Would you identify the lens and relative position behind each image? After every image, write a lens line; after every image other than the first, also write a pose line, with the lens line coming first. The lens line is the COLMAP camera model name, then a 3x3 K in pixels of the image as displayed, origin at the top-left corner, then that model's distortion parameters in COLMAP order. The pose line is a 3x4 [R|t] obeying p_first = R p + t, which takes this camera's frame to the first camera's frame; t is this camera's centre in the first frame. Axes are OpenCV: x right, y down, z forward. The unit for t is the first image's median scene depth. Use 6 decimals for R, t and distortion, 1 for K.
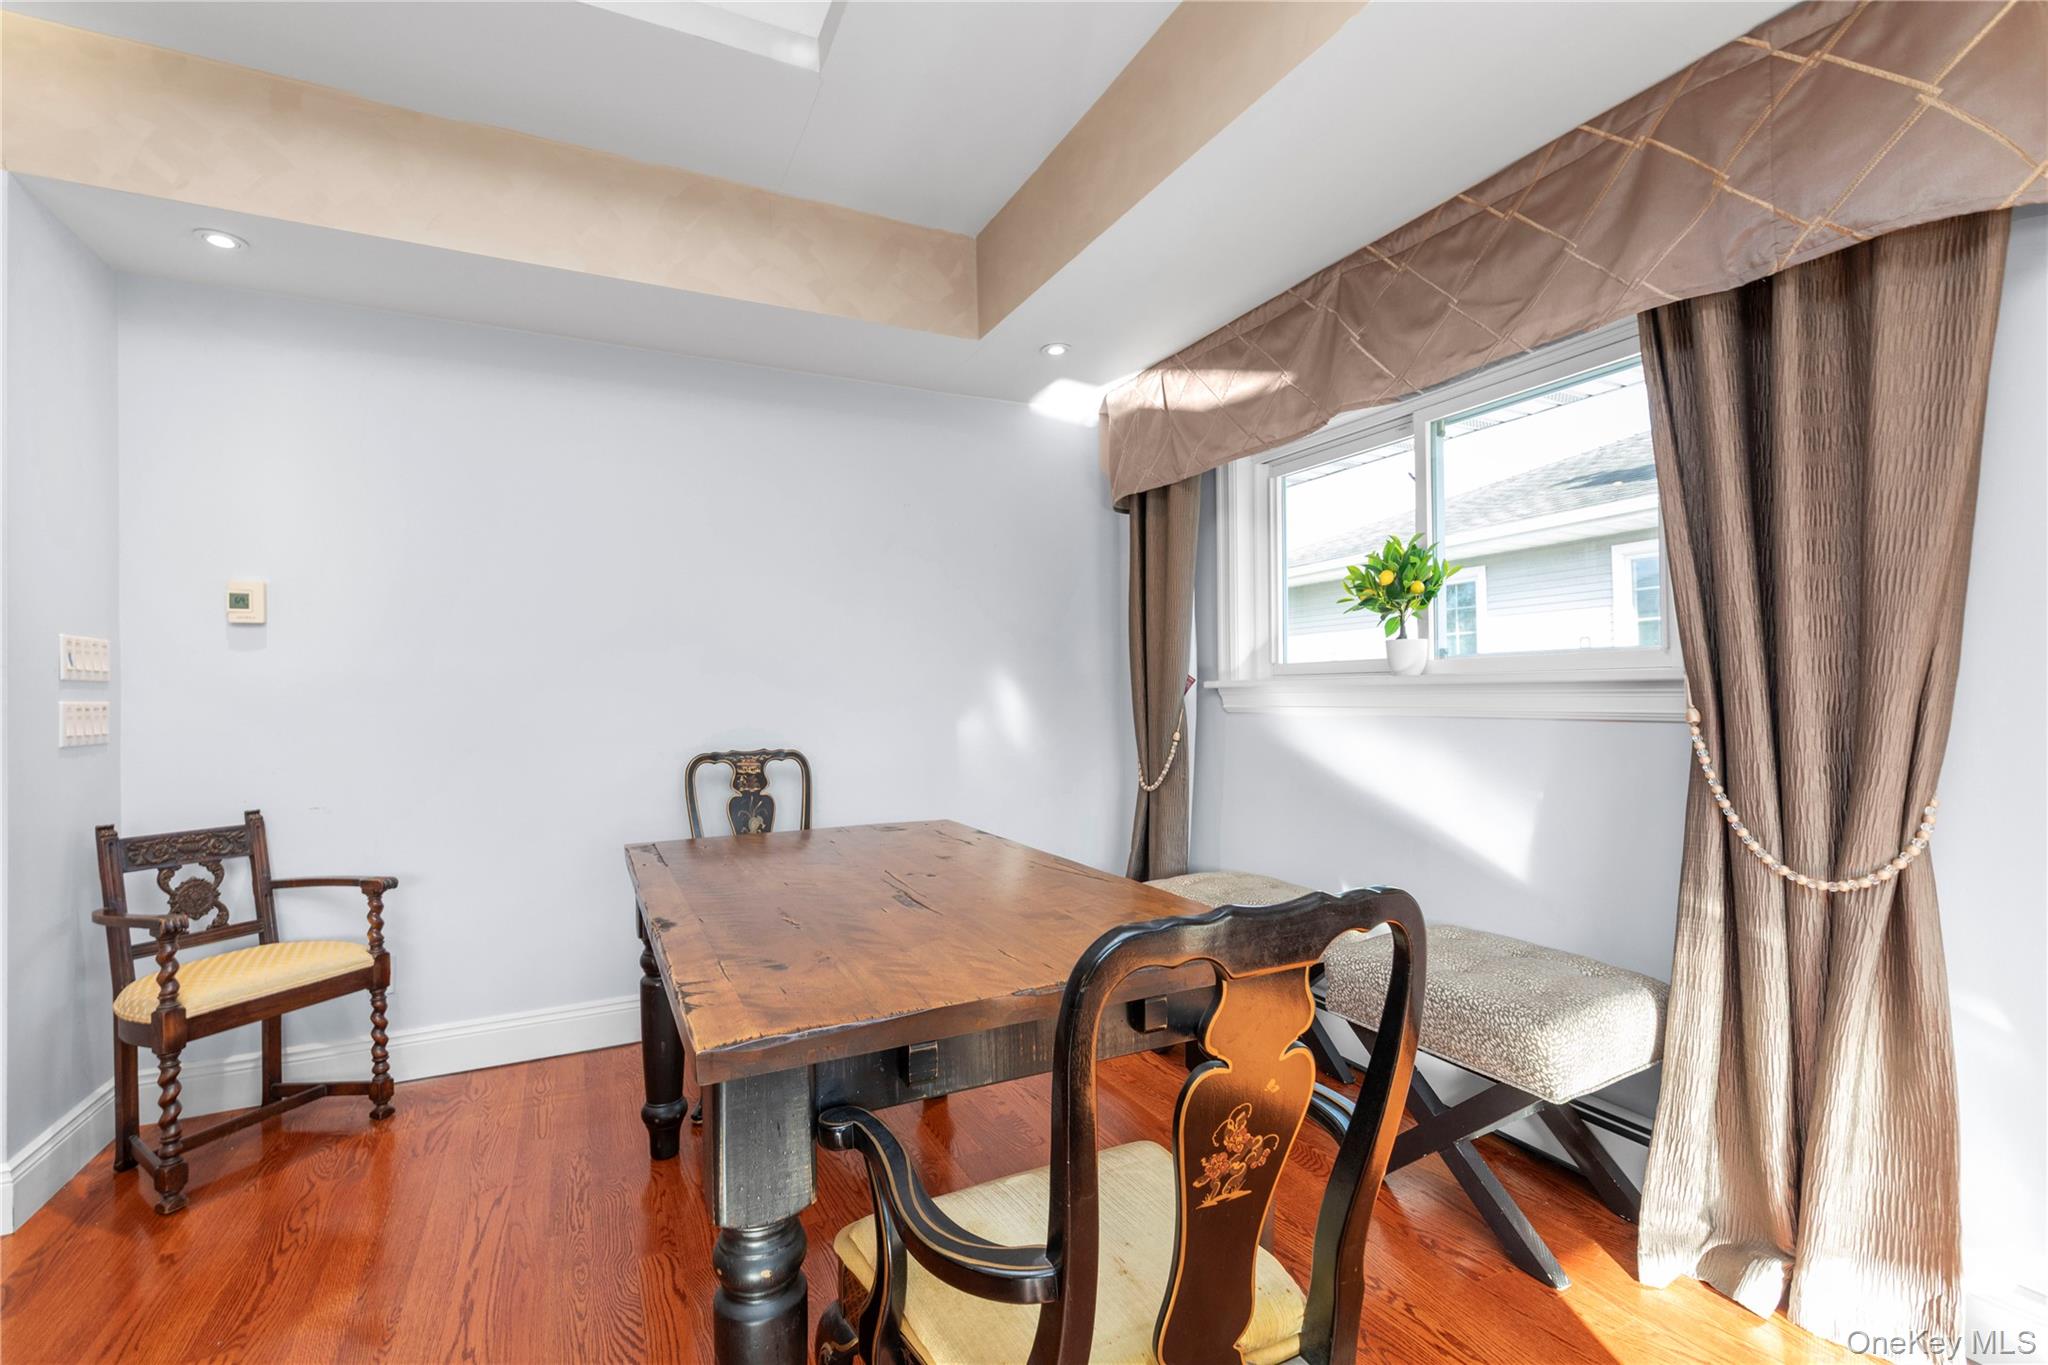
lens RADIAL K [[909.7, 0, 1028.6], [0, 909.7, 685.3], [0, 0, 1]] dist [-0.003905, -0.000560]
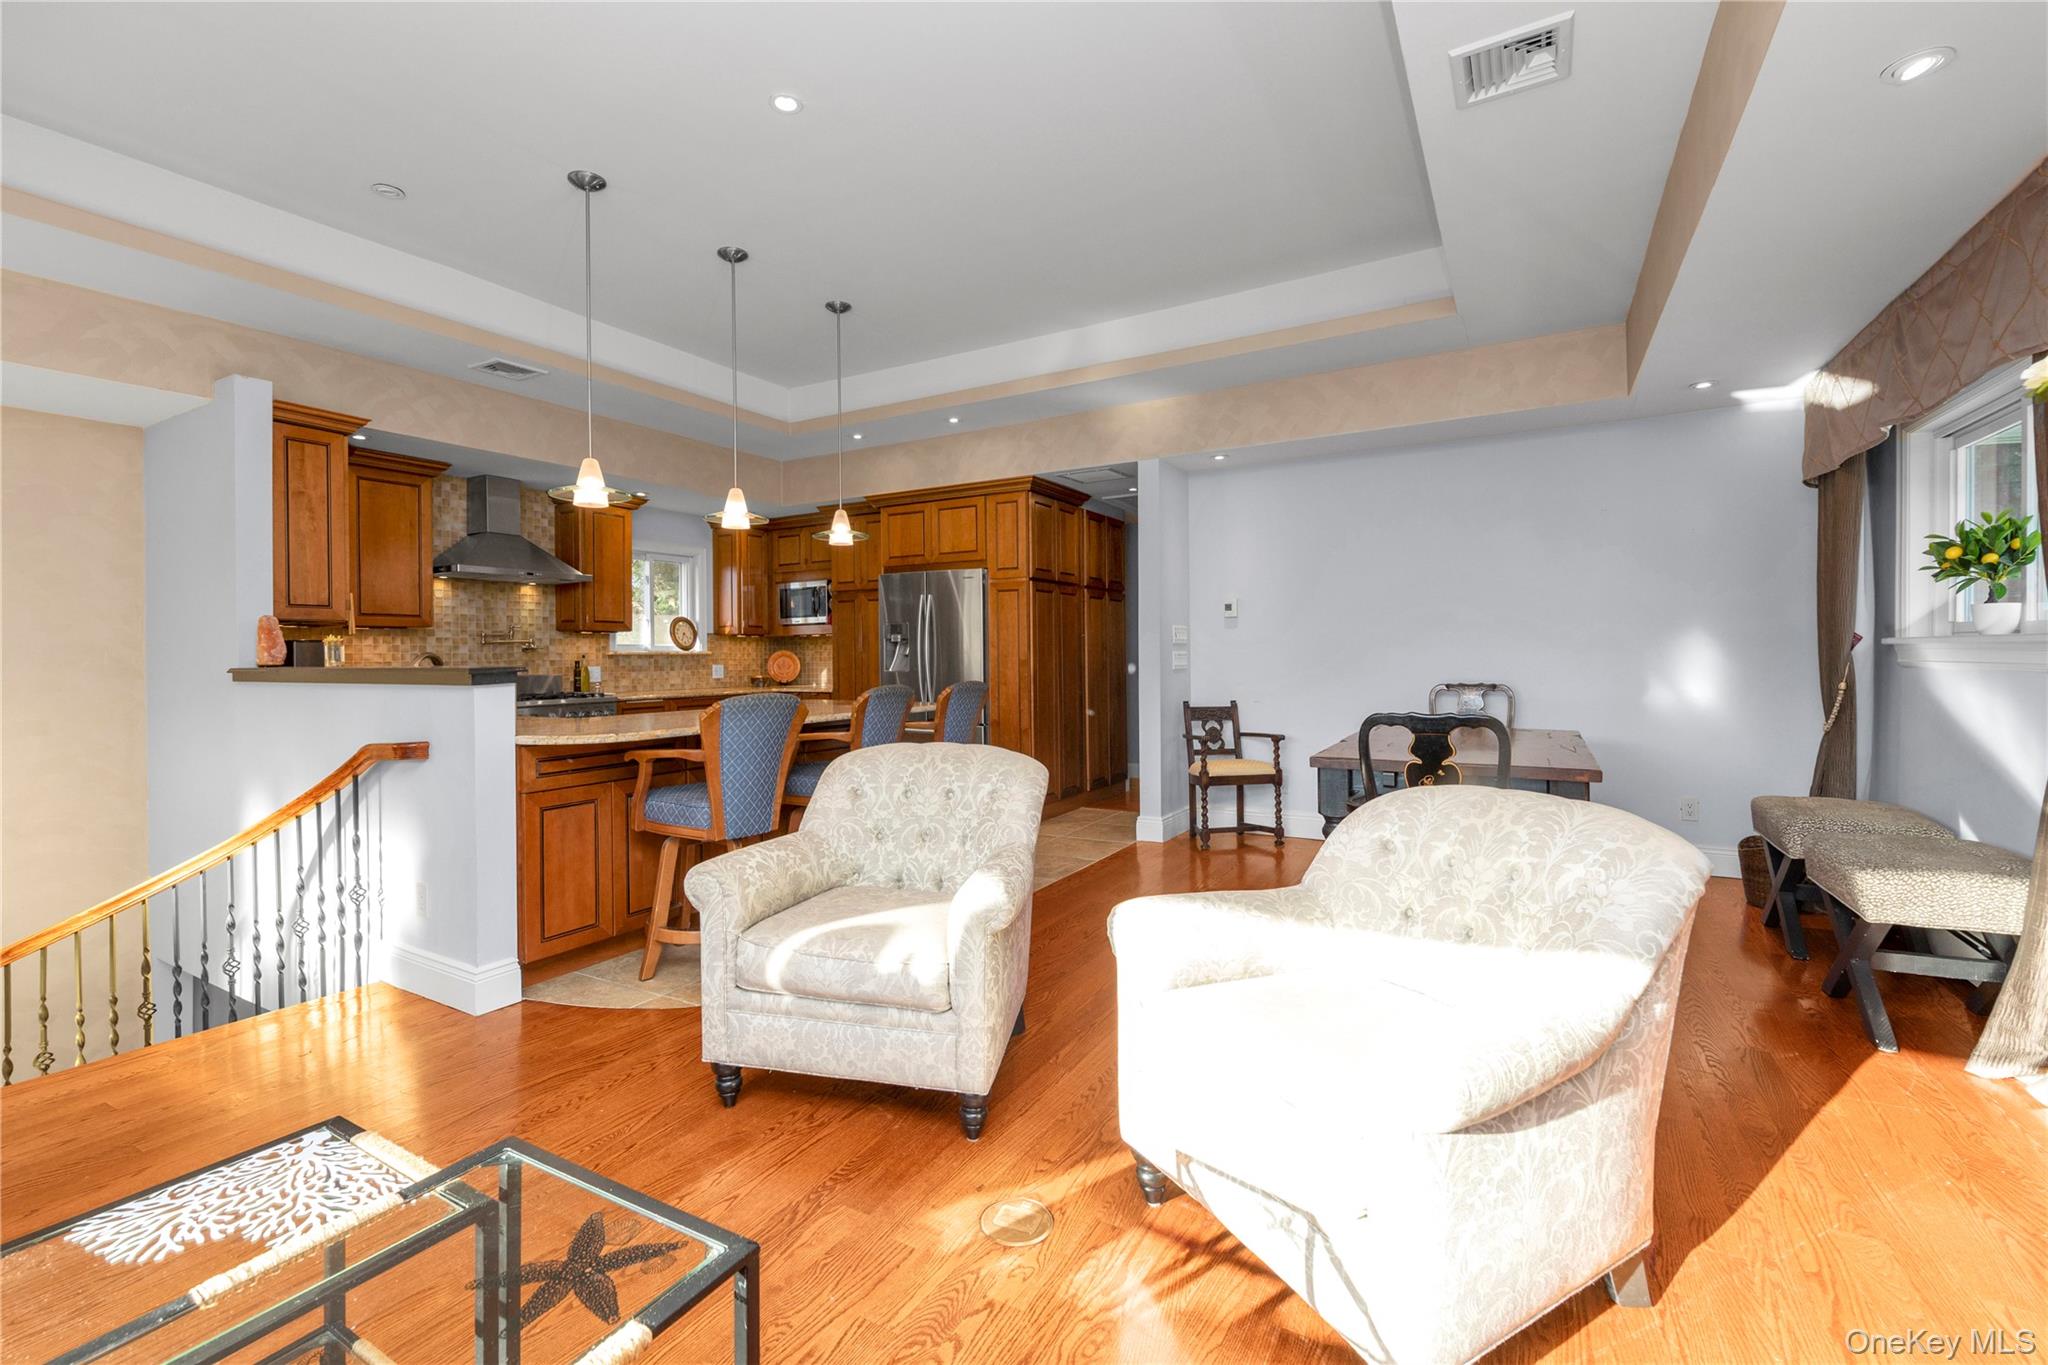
lens RADIAL K [[886.3, 0, 1018.7], [0, 886.3, 661.7], [0, 0, 1]] dist [0.002419, -0.001865]
pose [[0.553055, 0.015730, -0.832996, 0.696138], [0.012783, 0.999544, 0.027362, -0.025402], [0.833047, -0.025781, 0.552601, -0.671940]]
